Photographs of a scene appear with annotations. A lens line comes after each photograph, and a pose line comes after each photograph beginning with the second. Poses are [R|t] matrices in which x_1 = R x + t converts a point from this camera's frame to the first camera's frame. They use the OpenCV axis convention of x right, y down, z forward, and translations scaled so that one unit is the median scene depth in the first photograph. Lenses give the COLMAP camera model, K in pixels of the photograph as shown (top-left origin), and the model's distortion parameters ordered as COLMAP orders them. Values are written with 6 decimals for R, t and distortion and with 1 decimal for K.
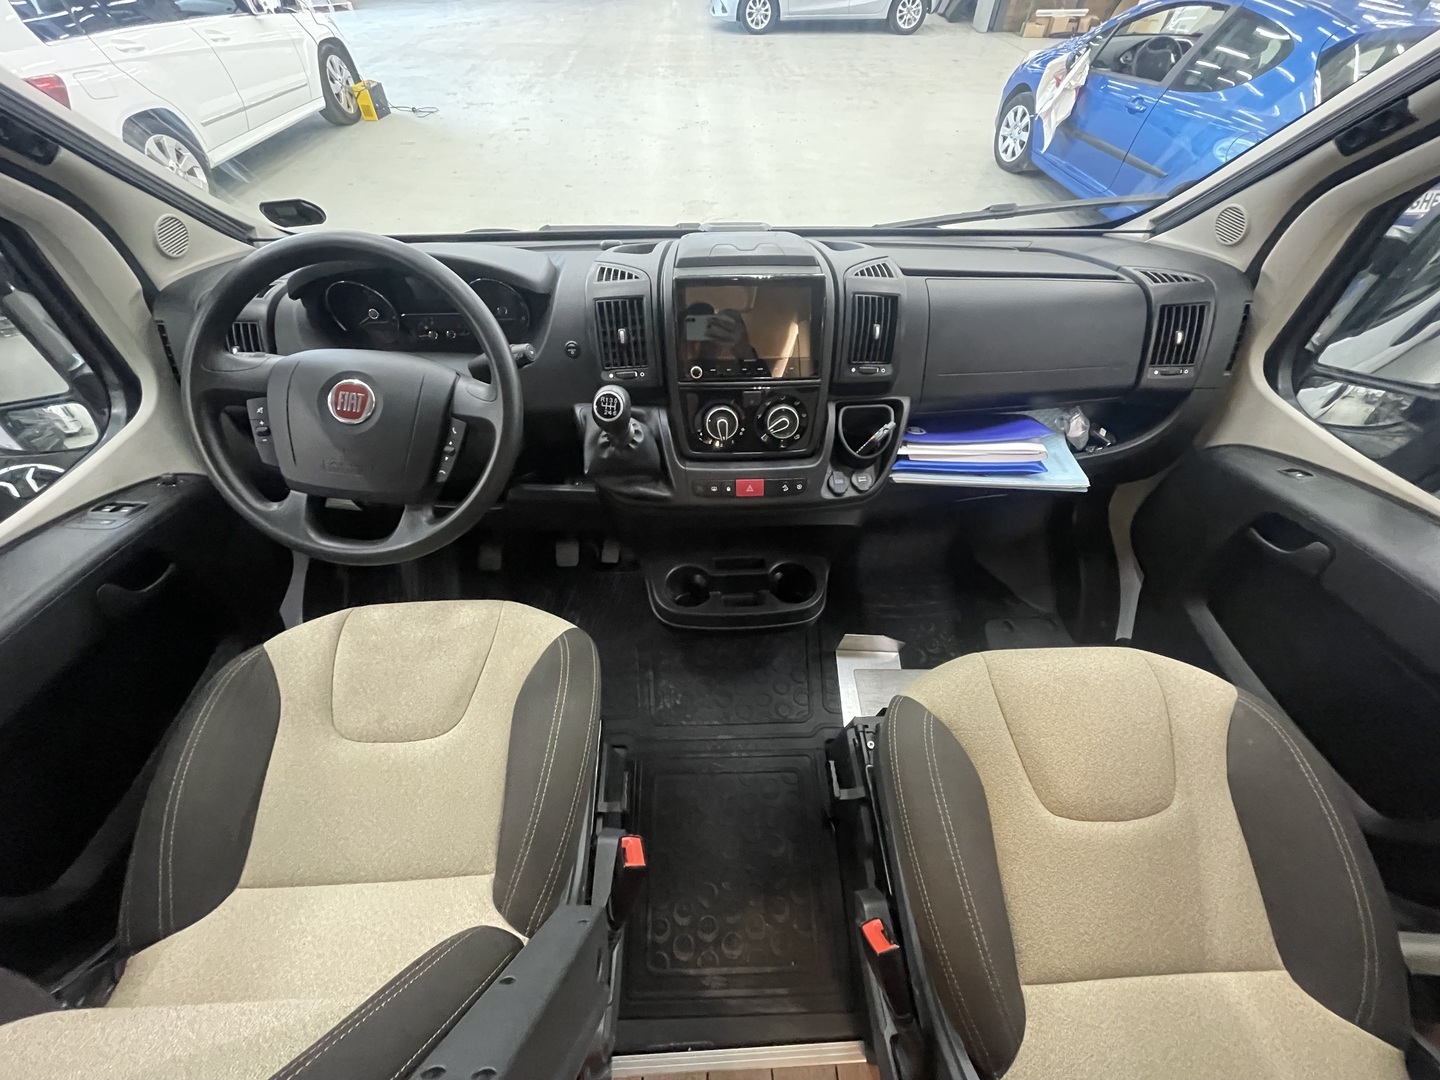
lens RADIAL K [[579.9, 0, 720.0], [0, 579.9, 540.0], [0, 0, 1]] dist [-0.001730, -0.001008]
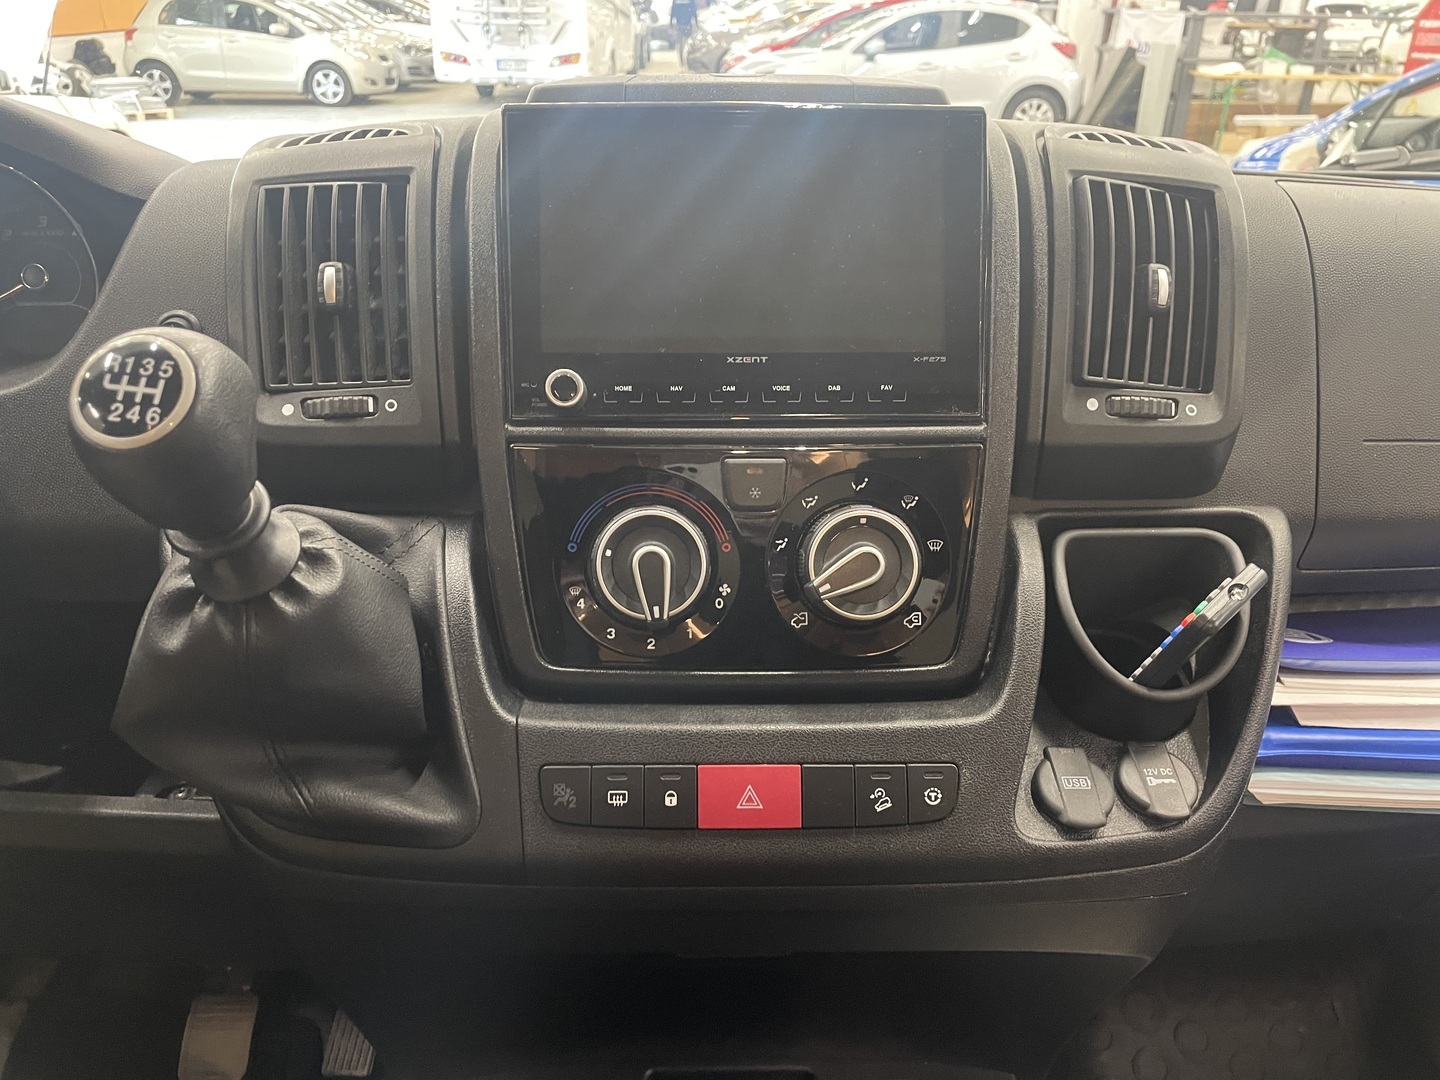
lens RADIAL K [[1105.3, 0, 708.7], [0, 1105.3, 555.2], [0, 0, 1]] dist [0.042976, -0.002750]
pose [[0.999569, 0.007299, -0.028427, 0.046370], [-0.017506, 0.925693, -0.377871, 0.001544], [0.023557, 0.378205, 0.925422, 0.478519]]
